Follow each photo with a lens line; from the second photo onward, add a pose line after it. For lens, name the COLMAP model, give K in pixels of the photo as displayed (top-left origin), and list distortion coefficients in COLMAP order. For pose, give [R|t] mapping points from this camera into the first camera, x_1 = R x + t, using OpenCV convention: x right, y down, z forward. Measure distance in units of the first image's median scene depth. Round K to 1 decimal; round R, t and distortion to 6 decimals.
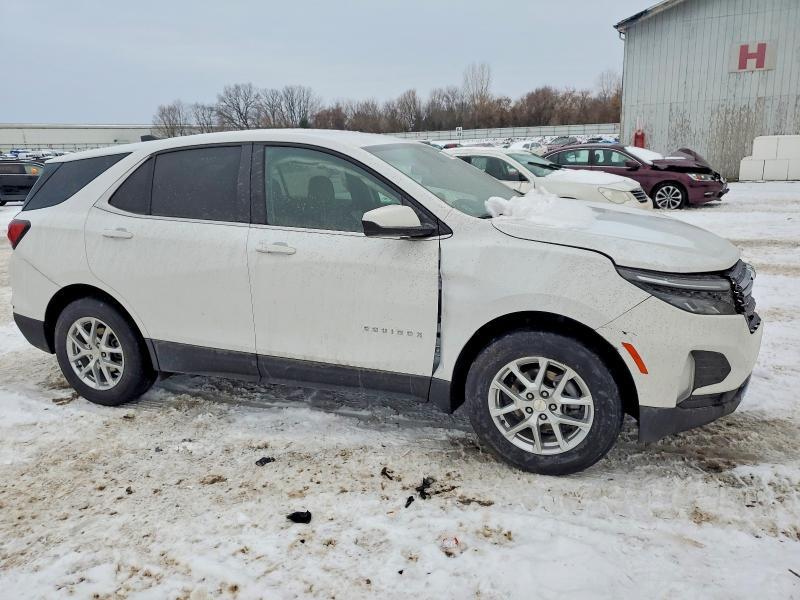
lens RADIAL K [[607.3, 0, 400.0], [0, 607.3, 300.0], [0, 0, 1]] dist [0.008000, 0.004843]
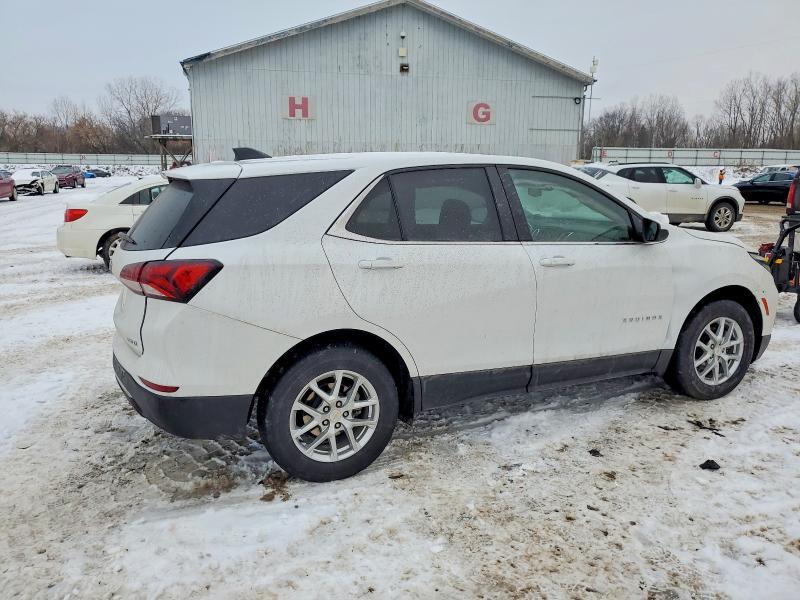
lens RADIAL K [[594.3, 0, 400.0], [0, 594.3, 300.0], [0, 0, 1]] dist [0.023406, -0.002113]
pose [[0.712660, -0.115942, 0.691863, -0.393364], [0.148430, 0.988840, 0.012817, -0.024764], [-0.685627, 0.093559, 0.721915, 0.144354]]
